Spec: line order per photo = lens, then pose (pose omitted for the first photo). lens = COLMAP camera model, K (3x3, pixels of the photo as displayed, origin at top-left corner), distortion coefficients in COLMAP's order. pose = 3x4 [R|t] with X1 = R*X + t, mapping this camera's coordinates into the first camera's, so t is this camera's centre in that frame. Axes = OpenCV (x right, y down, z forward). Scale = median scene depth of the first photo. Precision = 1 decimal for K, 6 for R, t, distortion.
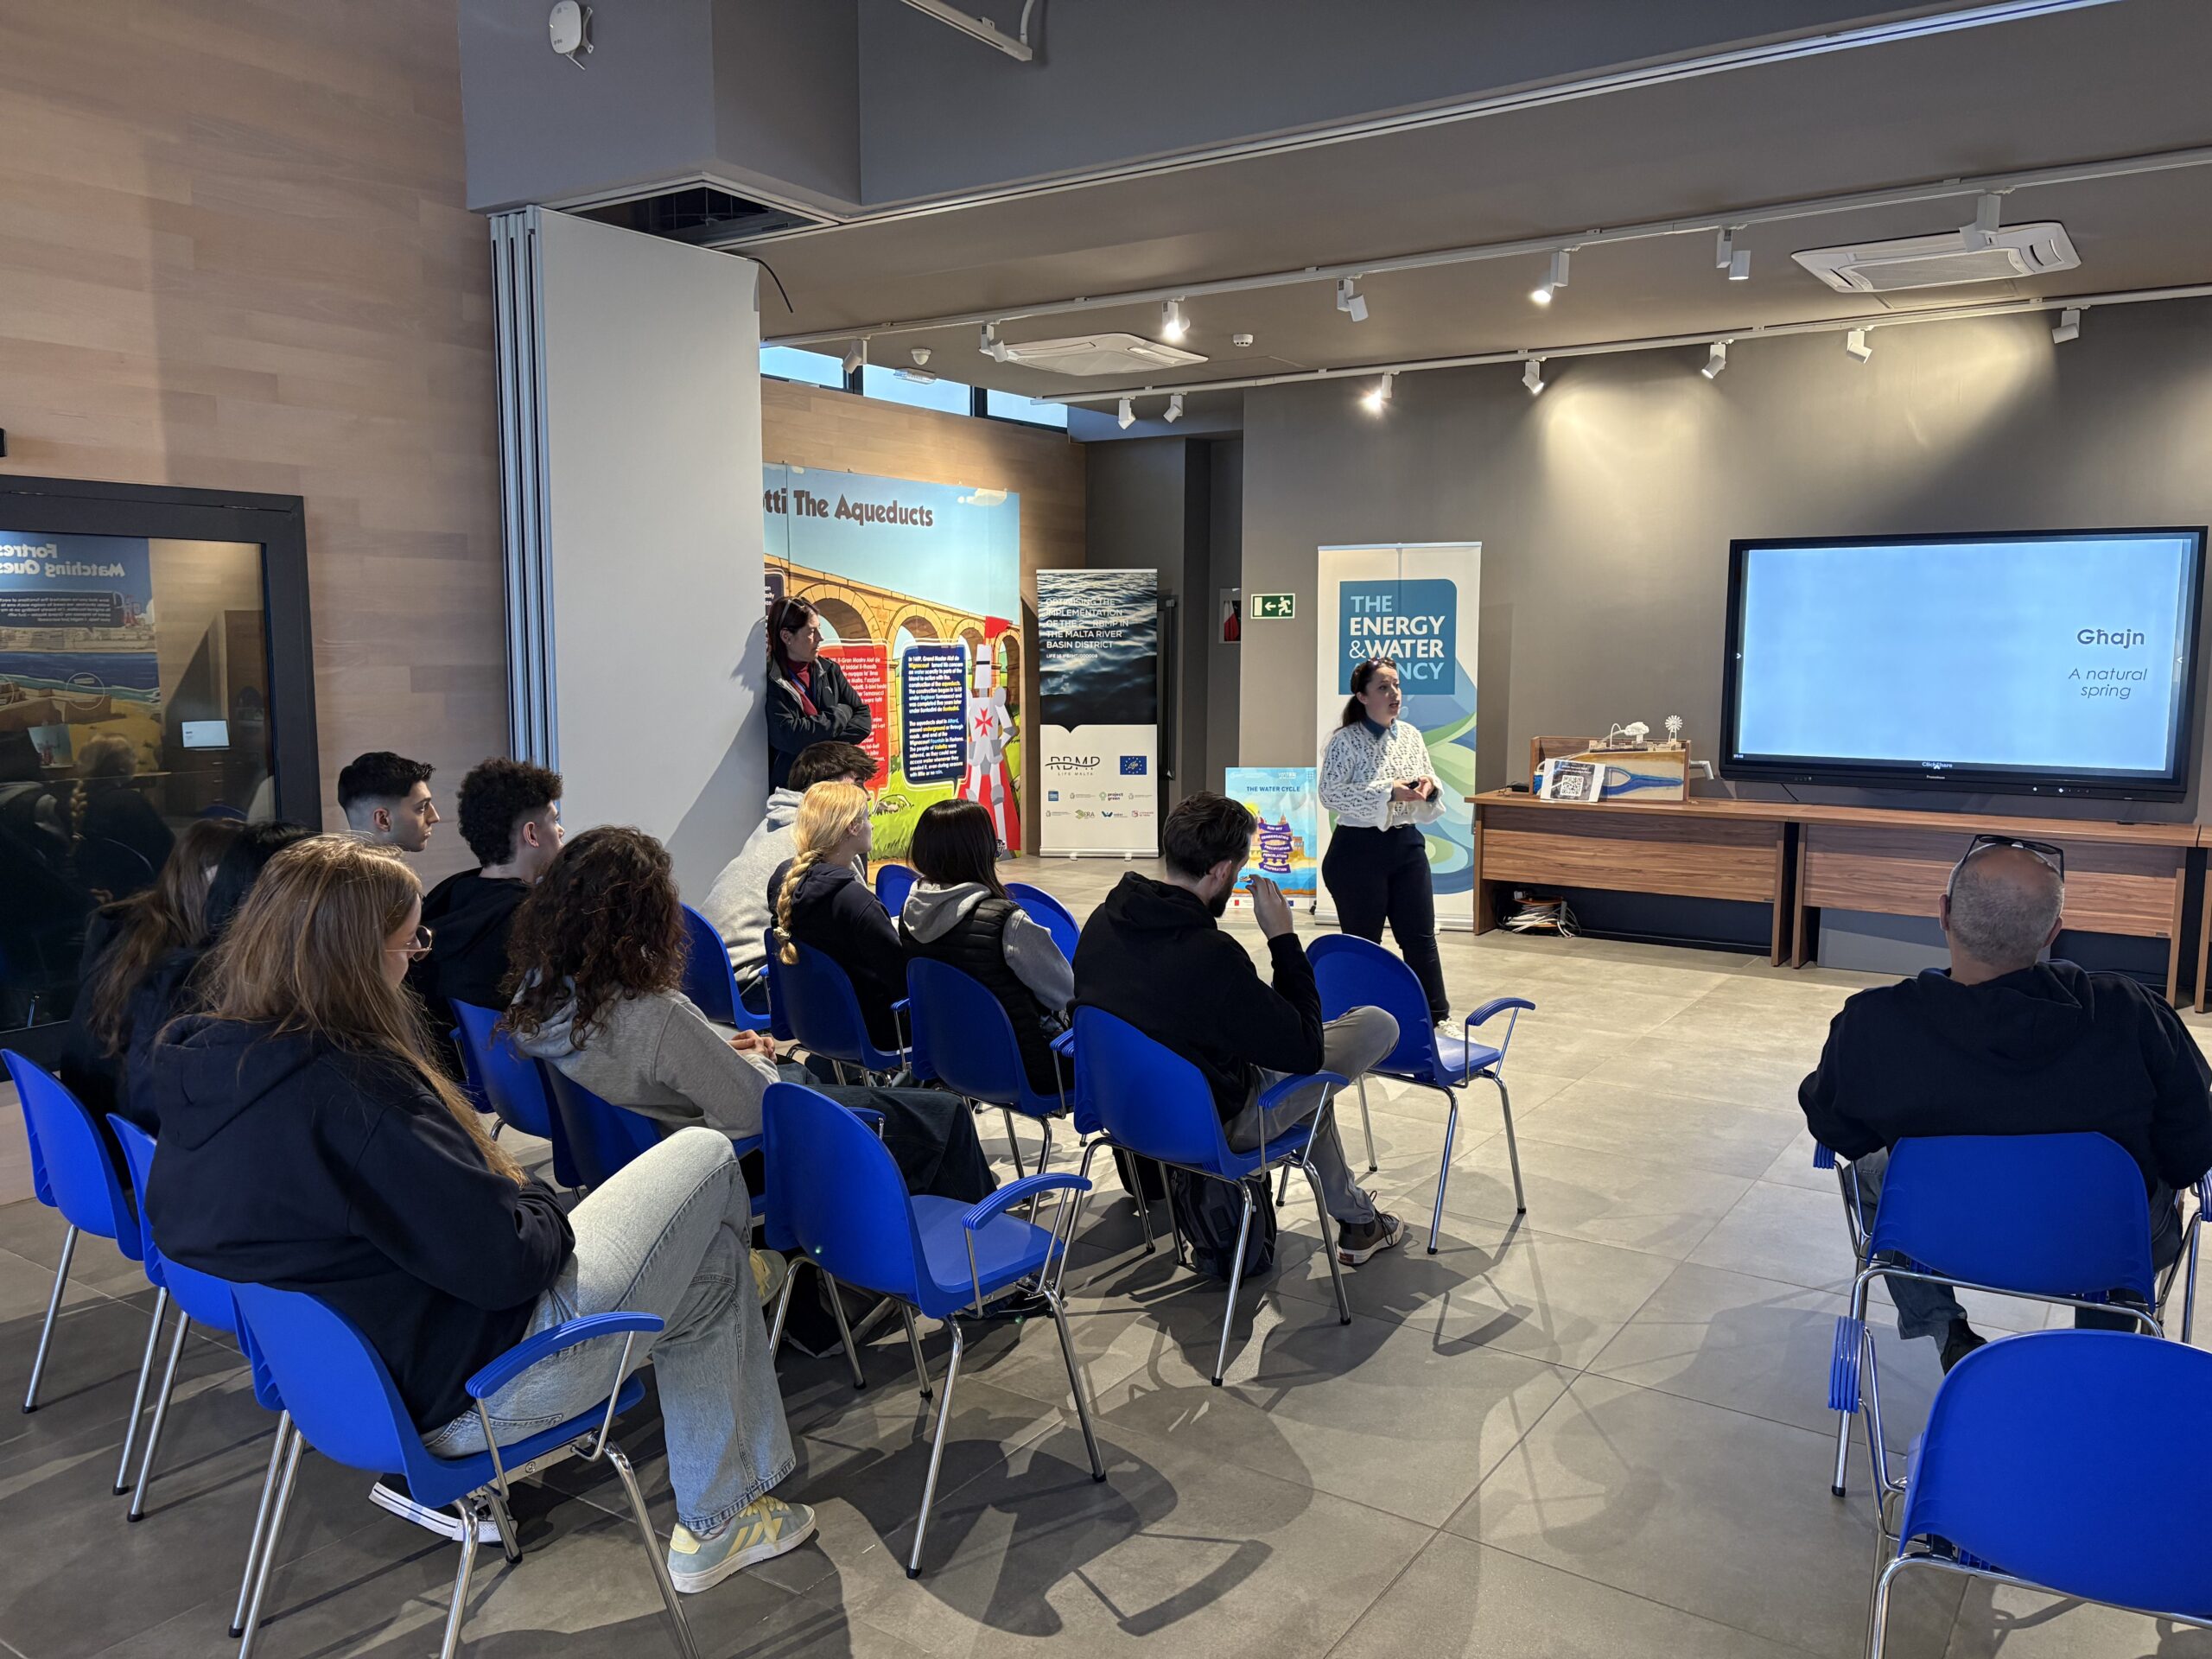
lens RADIAL K [[1680.4, 0, 1106.0], [0, 1680.4, 829.5], [0, 0, 1]] dist [0.106550, -0.158914]
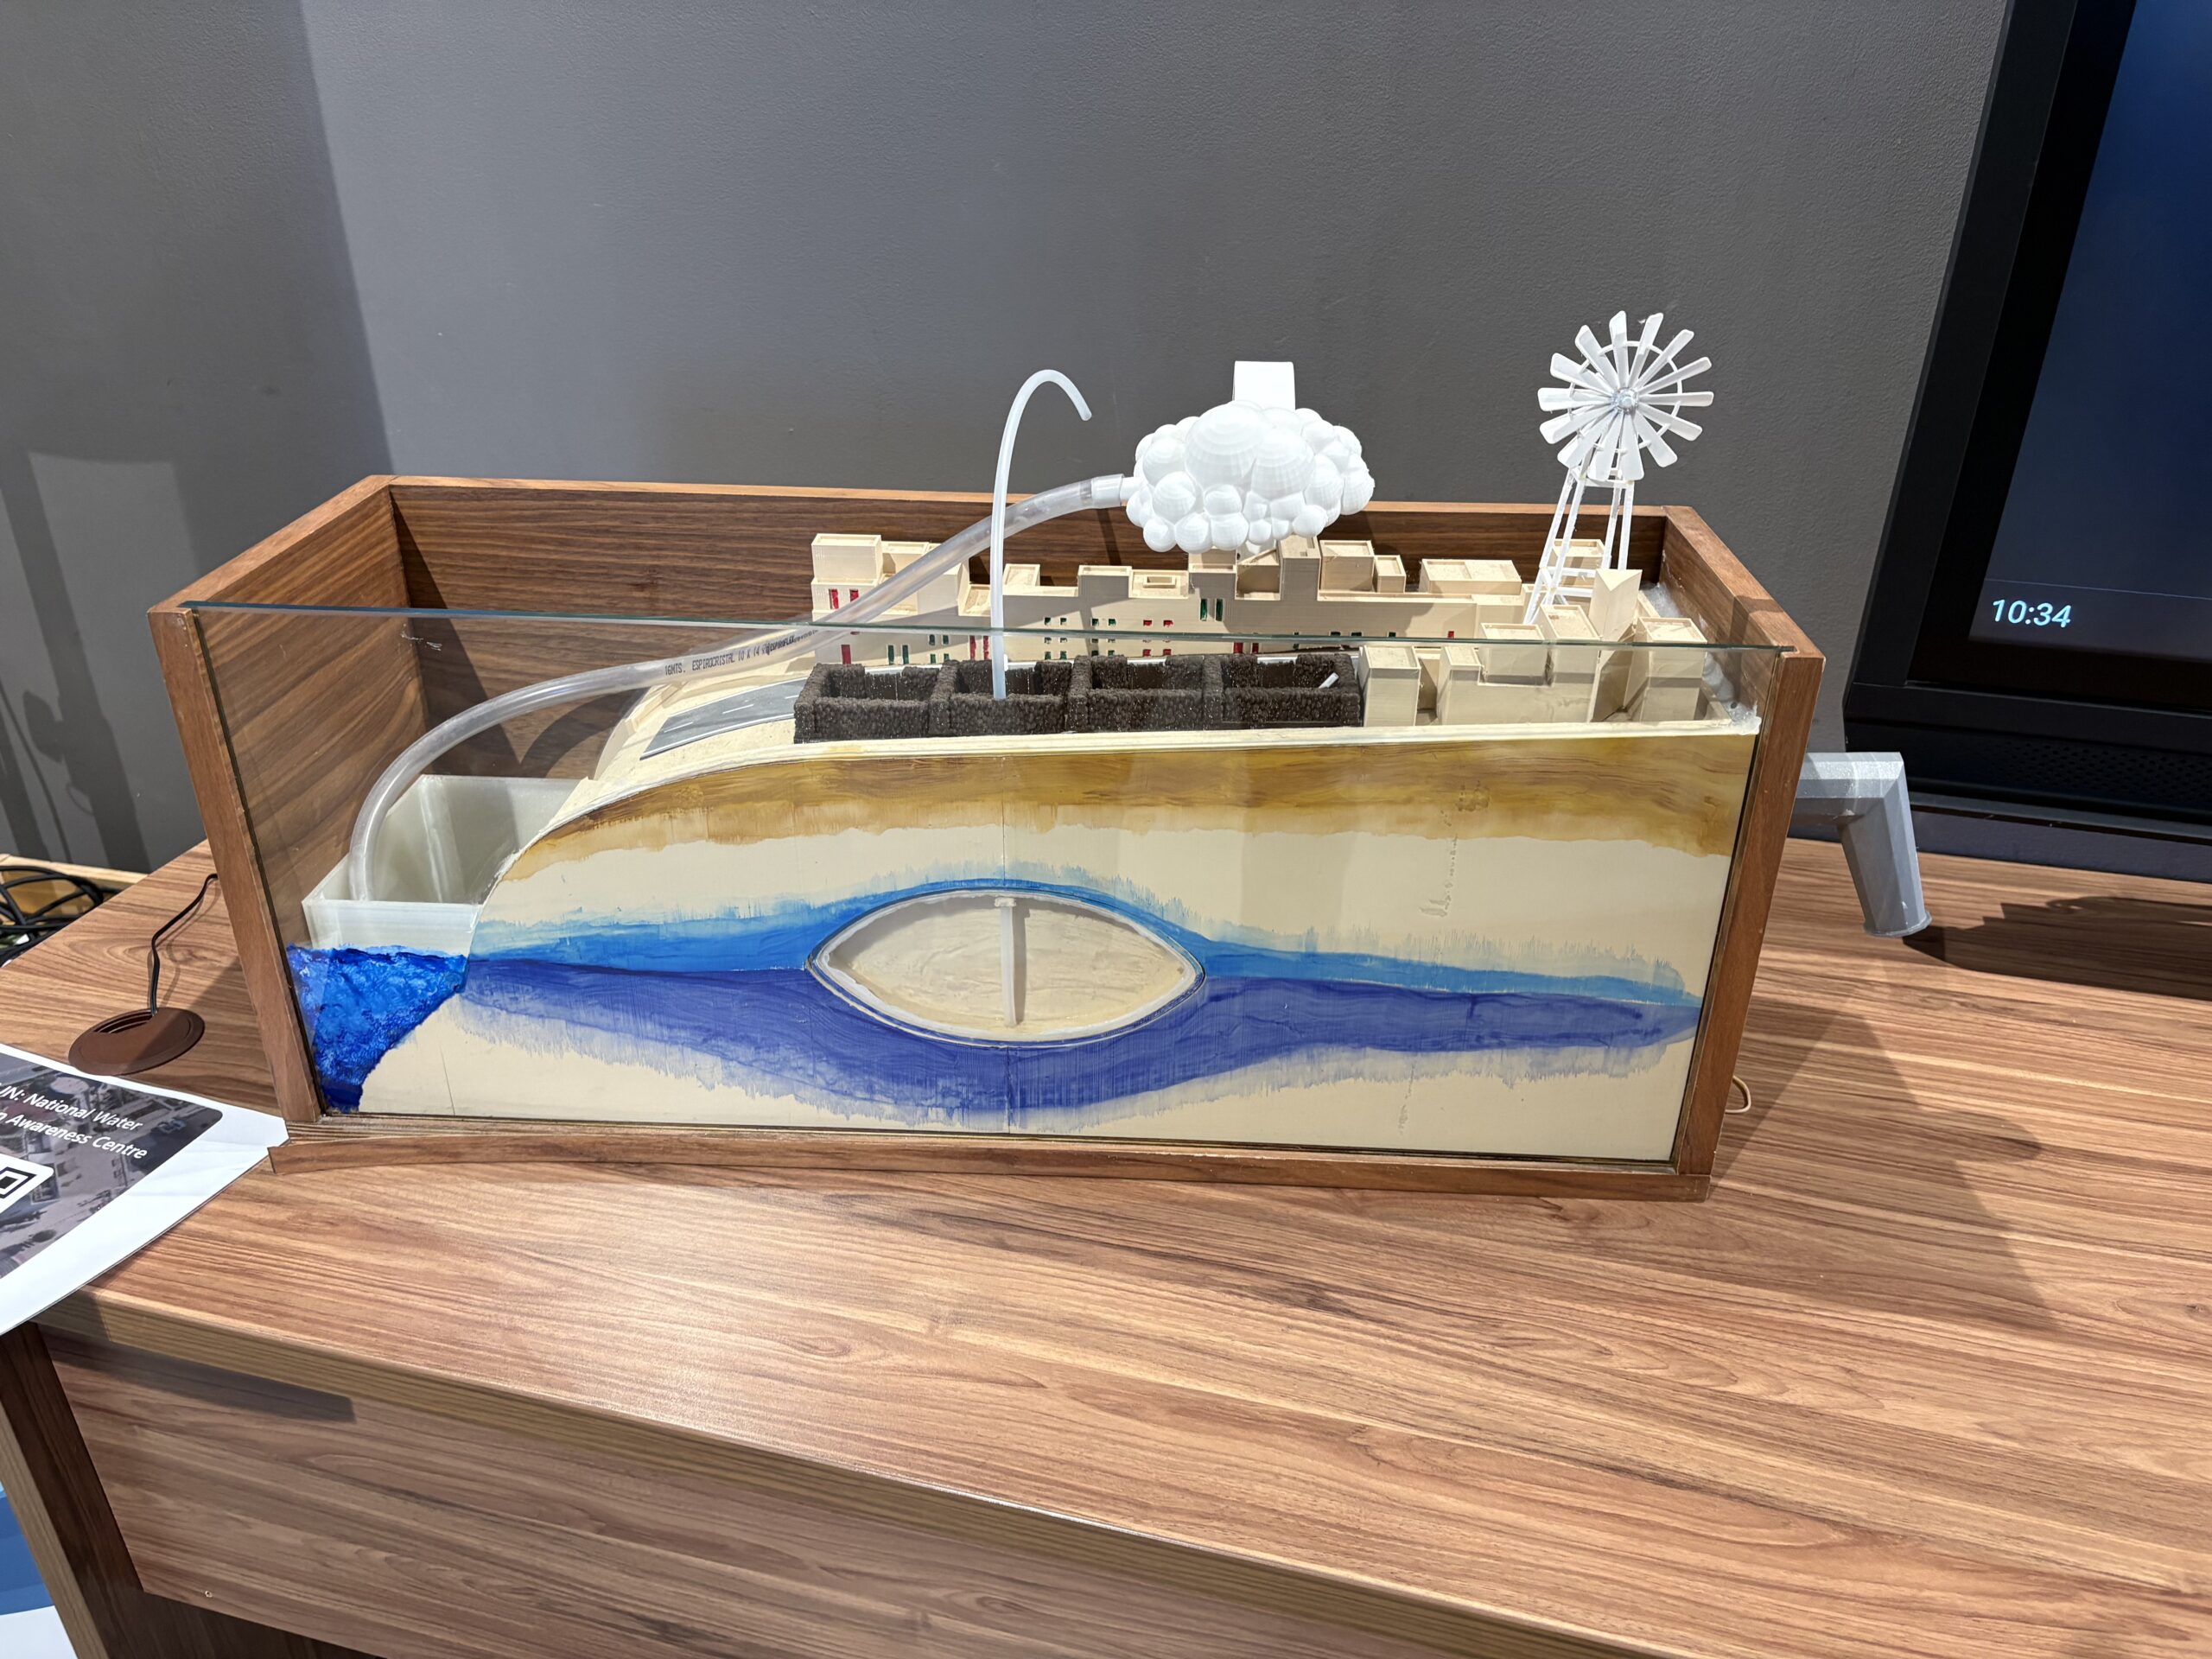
lens RADIAL K [[1680.4, 0, 1106.0], [0, 1680.4, 829.5], [0, 0, 1]] dist [0.106550, -0.158914]
pose [[0.948129, -0.152377, 0.278985, 0.275969], [0.035402, 0.922782, 0.383693, -0.077795], [-0.315908, -0.353913, 0.880311, 0.913002]]
